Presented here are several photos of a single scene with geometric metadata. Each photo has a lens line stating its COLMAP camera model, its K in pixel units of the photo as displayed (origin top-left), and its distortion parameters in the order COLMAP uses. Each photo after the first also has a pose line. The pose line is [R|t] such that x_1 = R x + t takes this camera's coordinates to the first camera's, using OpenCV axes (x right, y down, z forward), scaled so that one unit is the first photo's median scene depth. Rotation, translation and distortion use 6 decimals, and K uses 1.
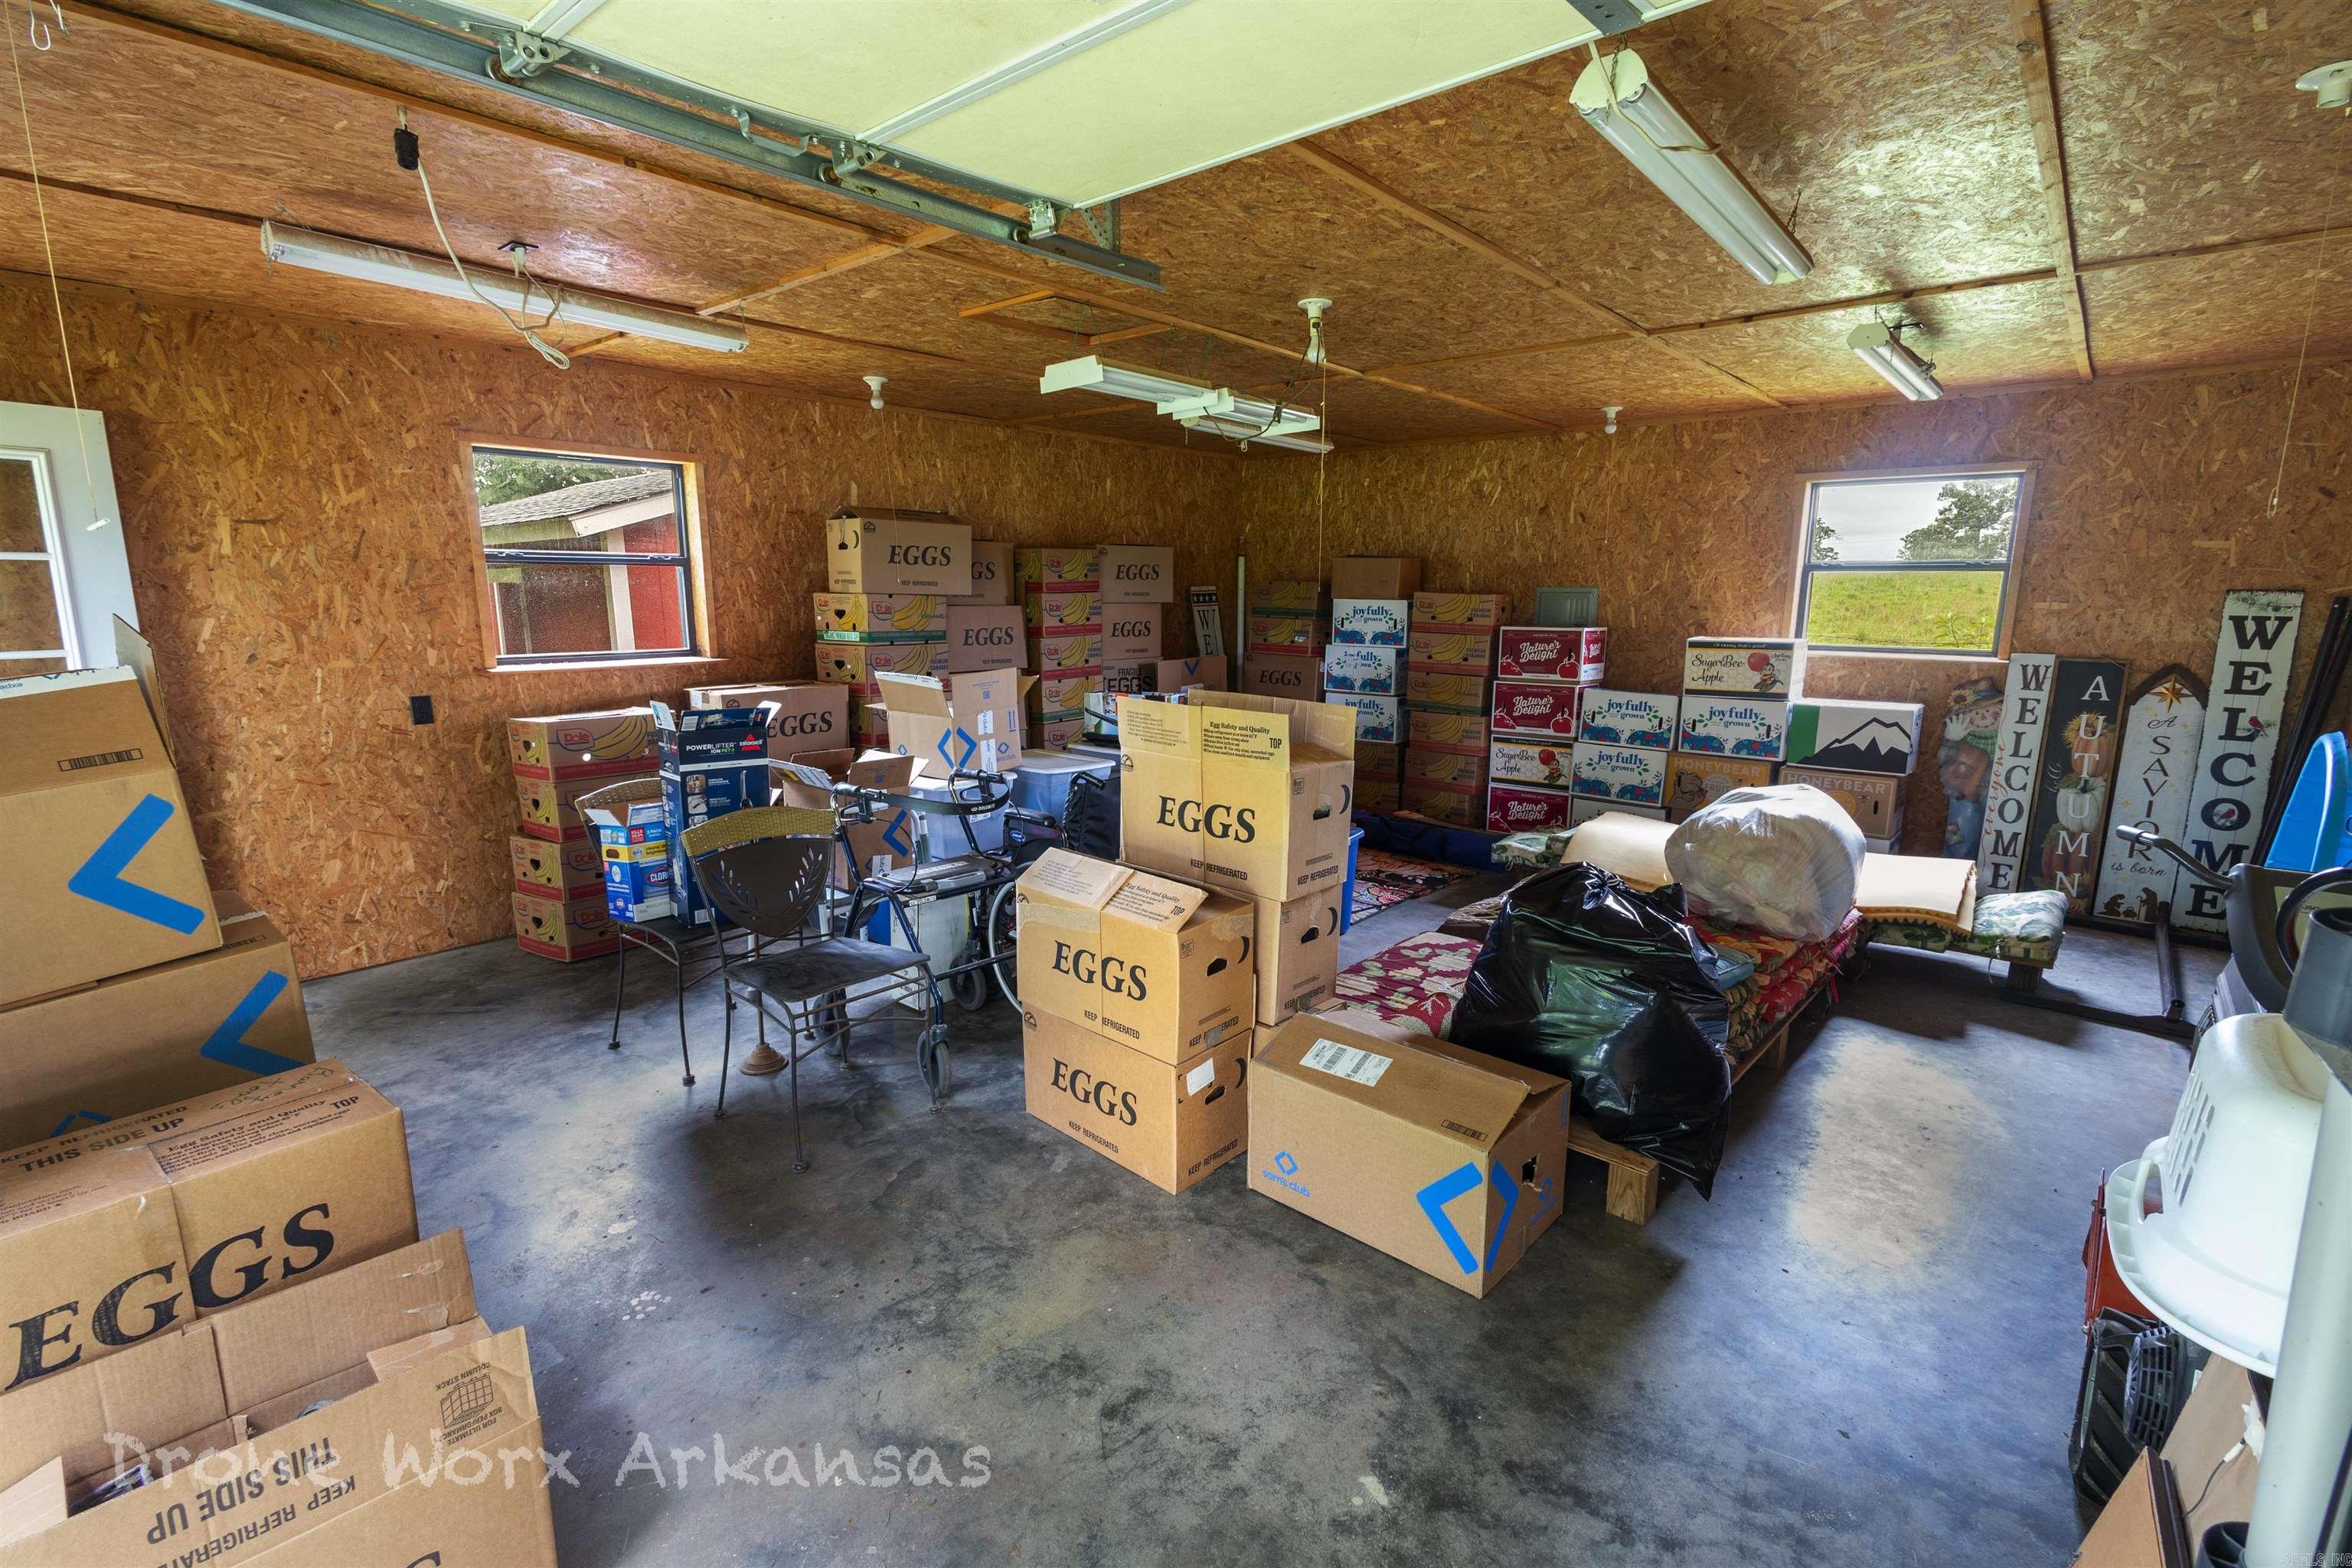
lens RADIAL K [[1077.1, 0, 1173.3], [0, 1077.1, 785.7], [0, 0, 1]] dist [0.014779, -0.004015]
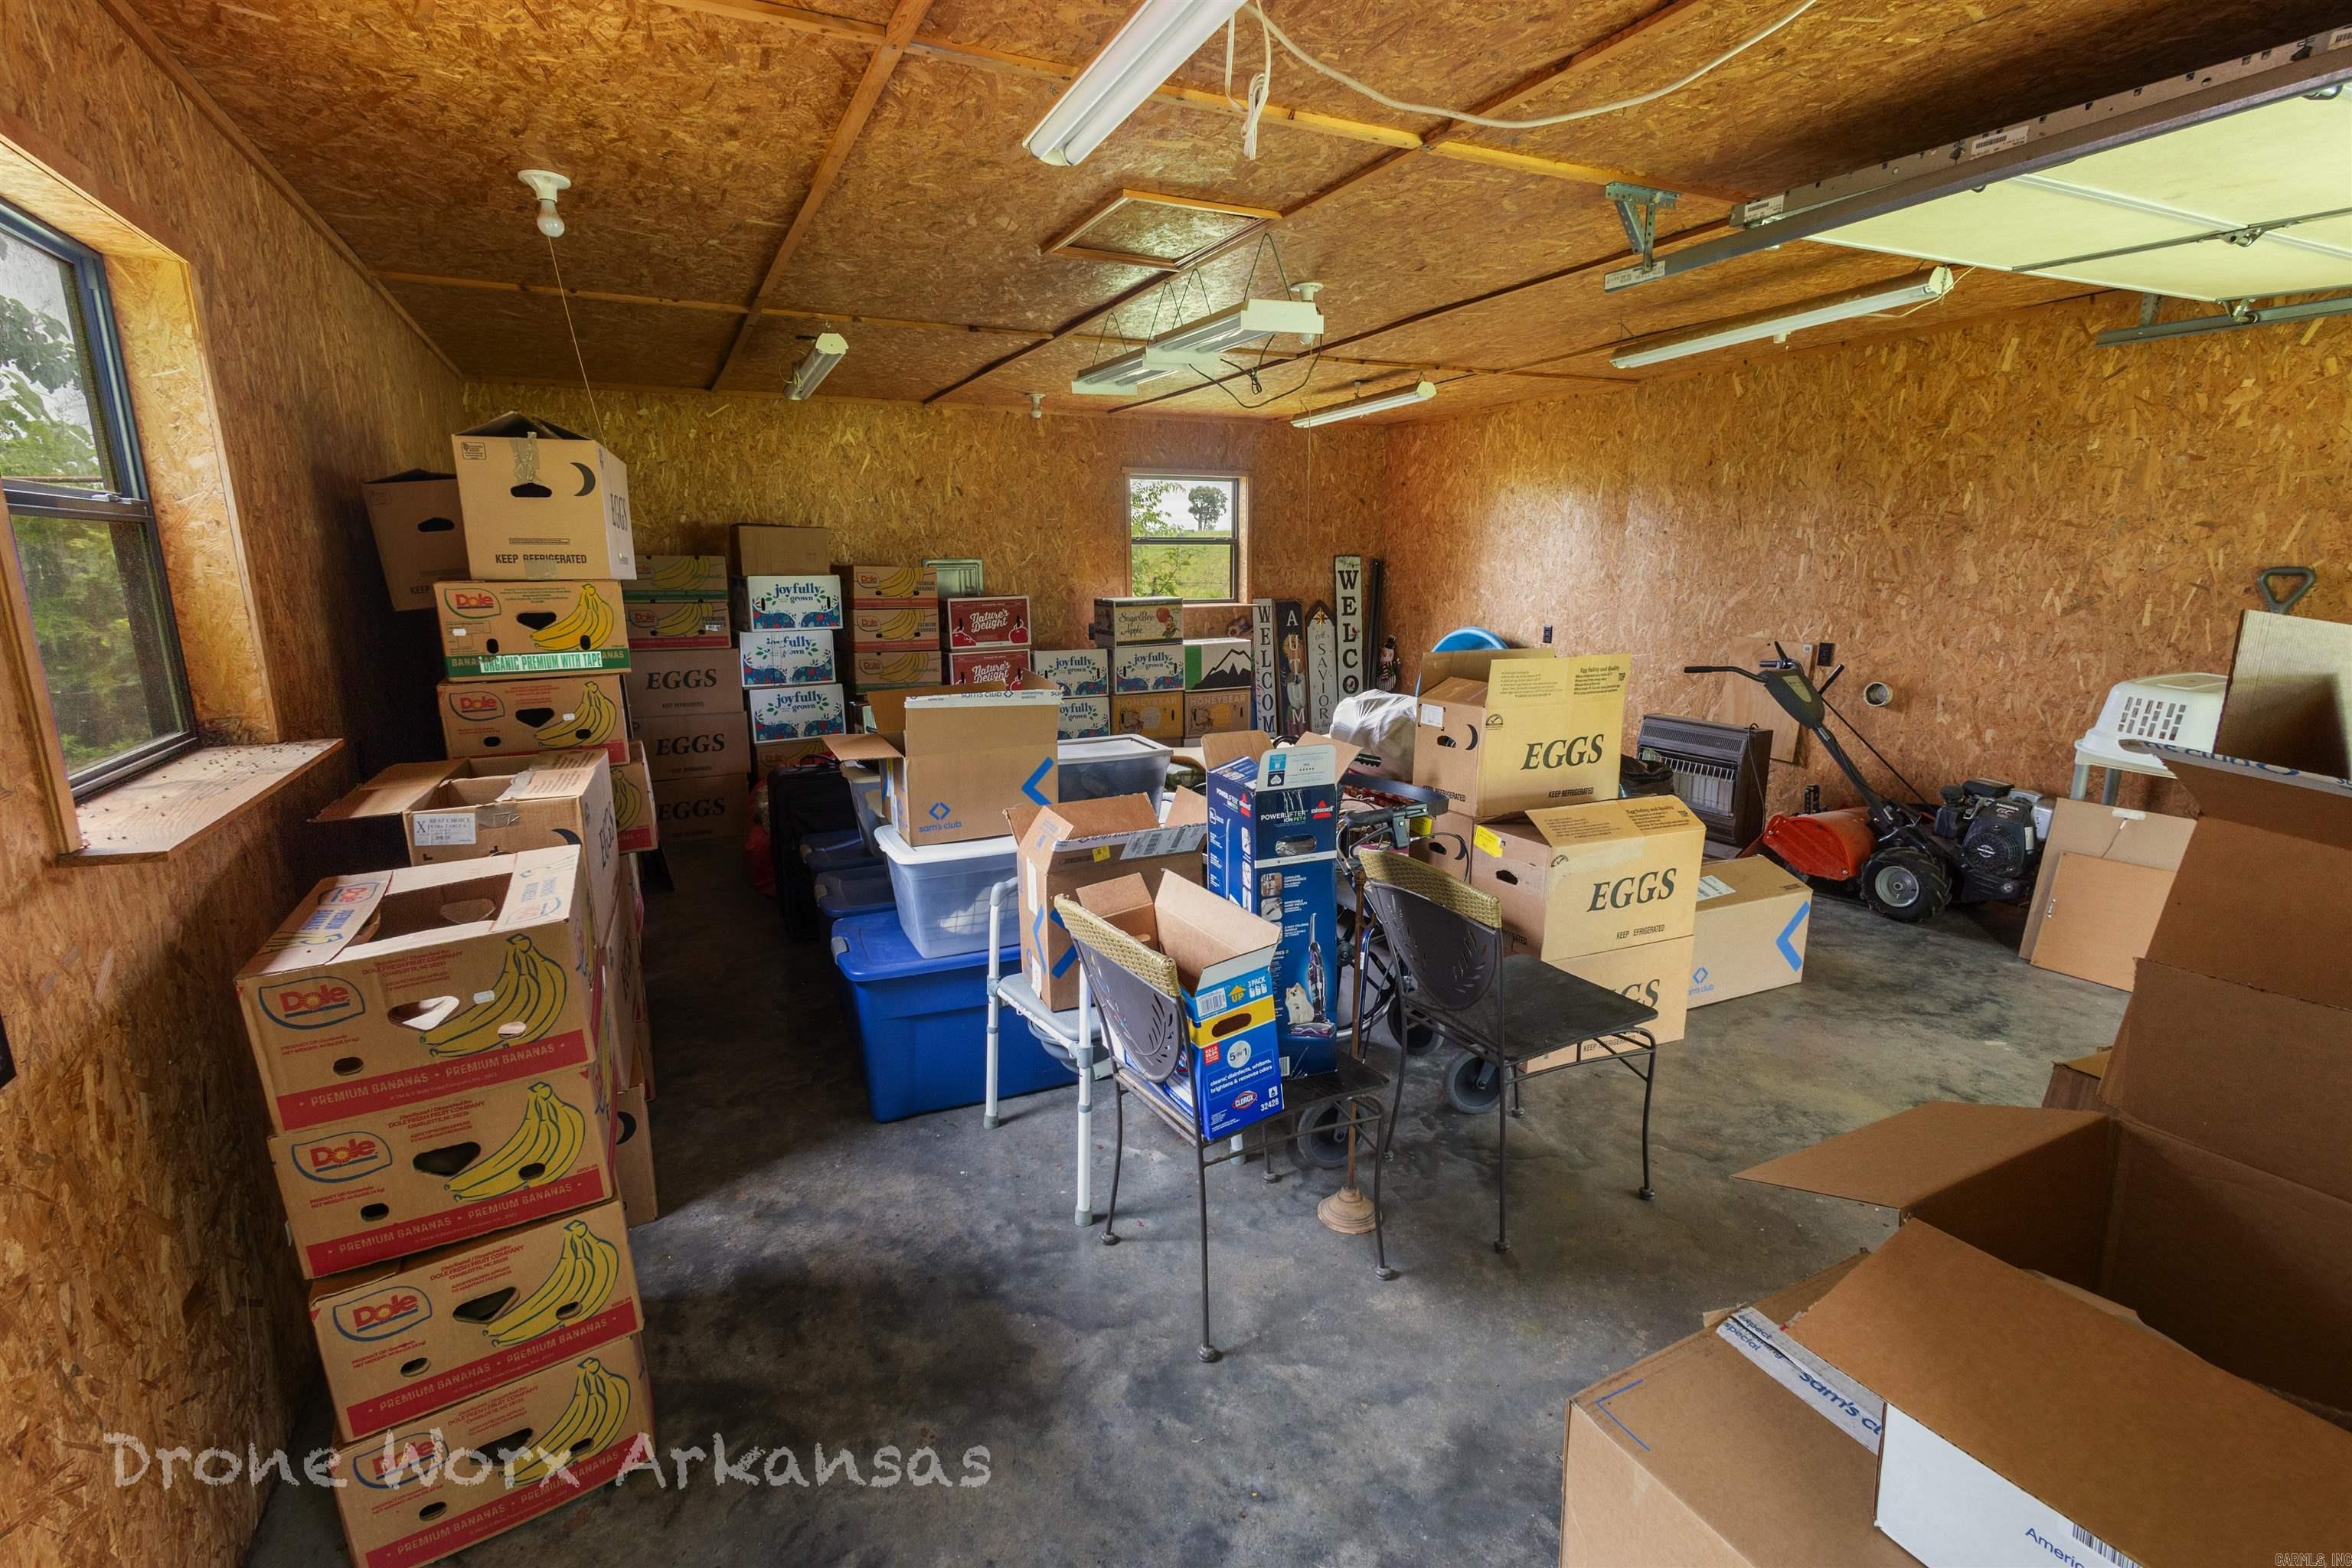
lens RADIAL K [[1077.1, 0, 1173.3], [0, 1077.1, 785.7], [0, 0, 1]] dist [0.014779, -0.004015]
pose [[0.390892, -0.200065, 0.898430, -0.808246], [0.179839, 0.973880, 0.138621, -0.117177], [-0.902696, 0.107387, 0.416662, 0.606856]]
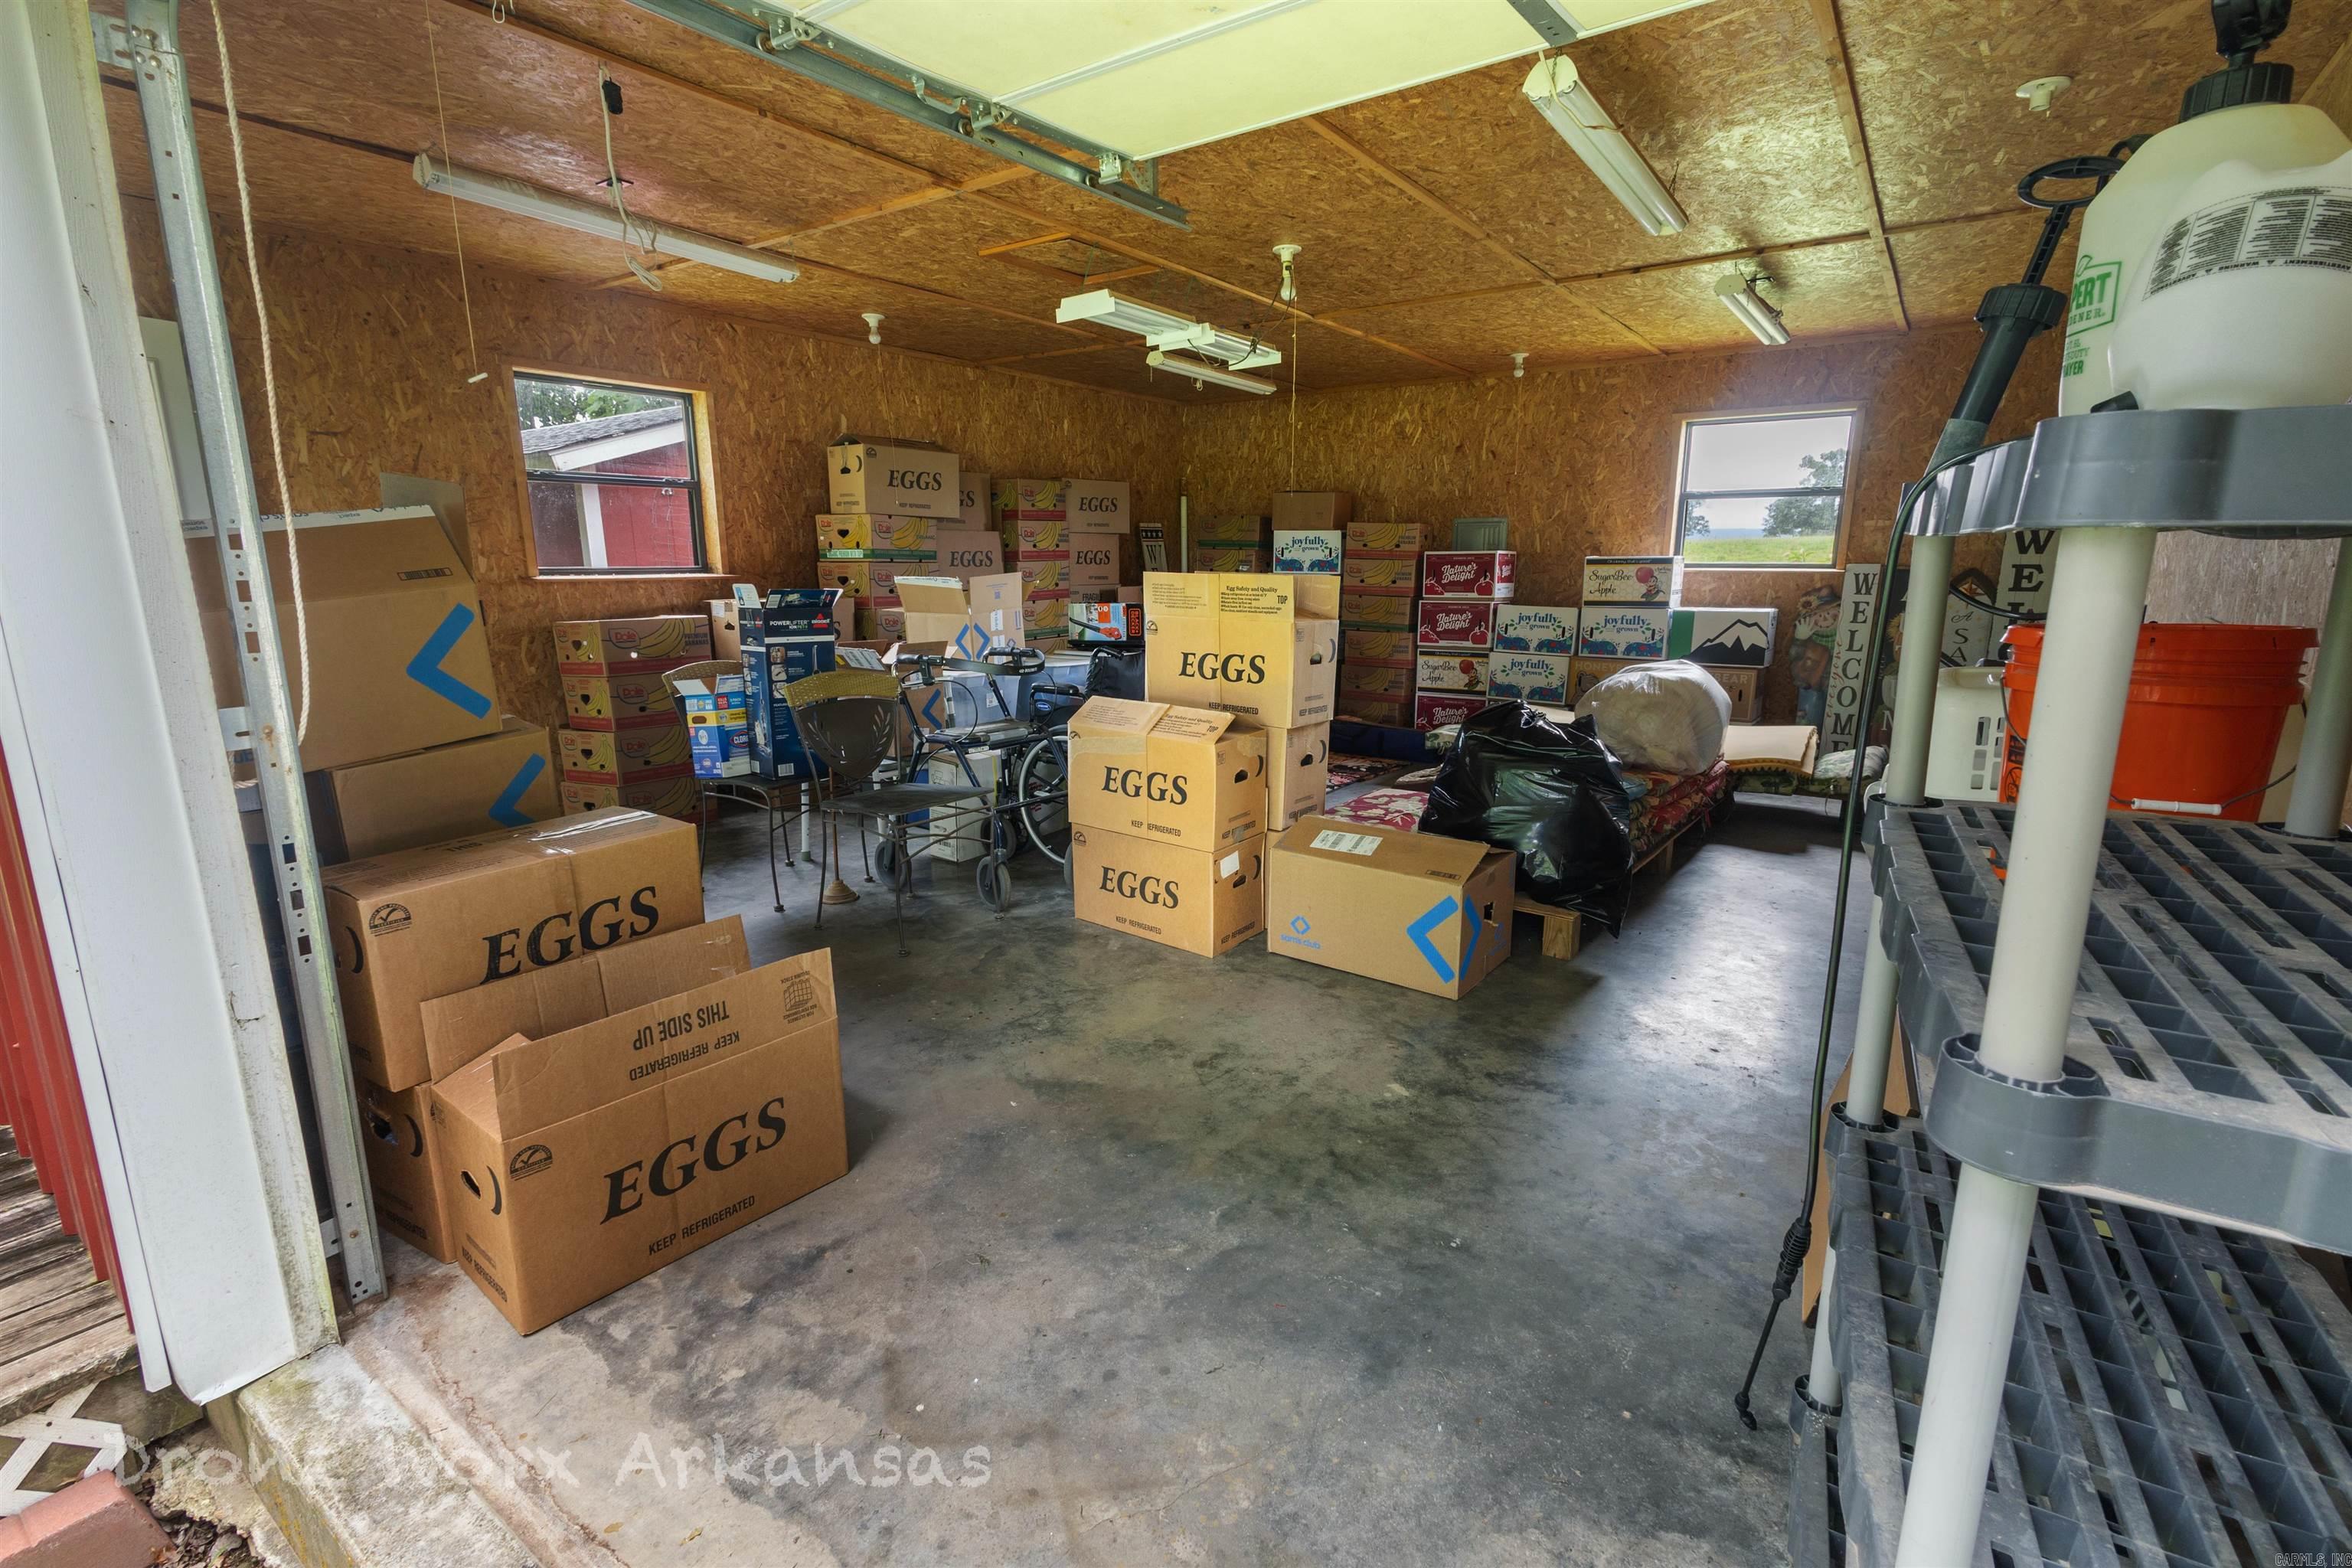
lens RADIAL K [[1077.1, 0, 1173.3], [0, 1077.1, 785.7], [0, 0, 1]] dist [0.014779, -0.004015]
pose [[0.995780, -0.023770, 0.088639, -0.093319], [0.021411, 0.999393, 0.027464, 0.088335], [-0.089238, -0.025450, 0.995685, -0.152958]]
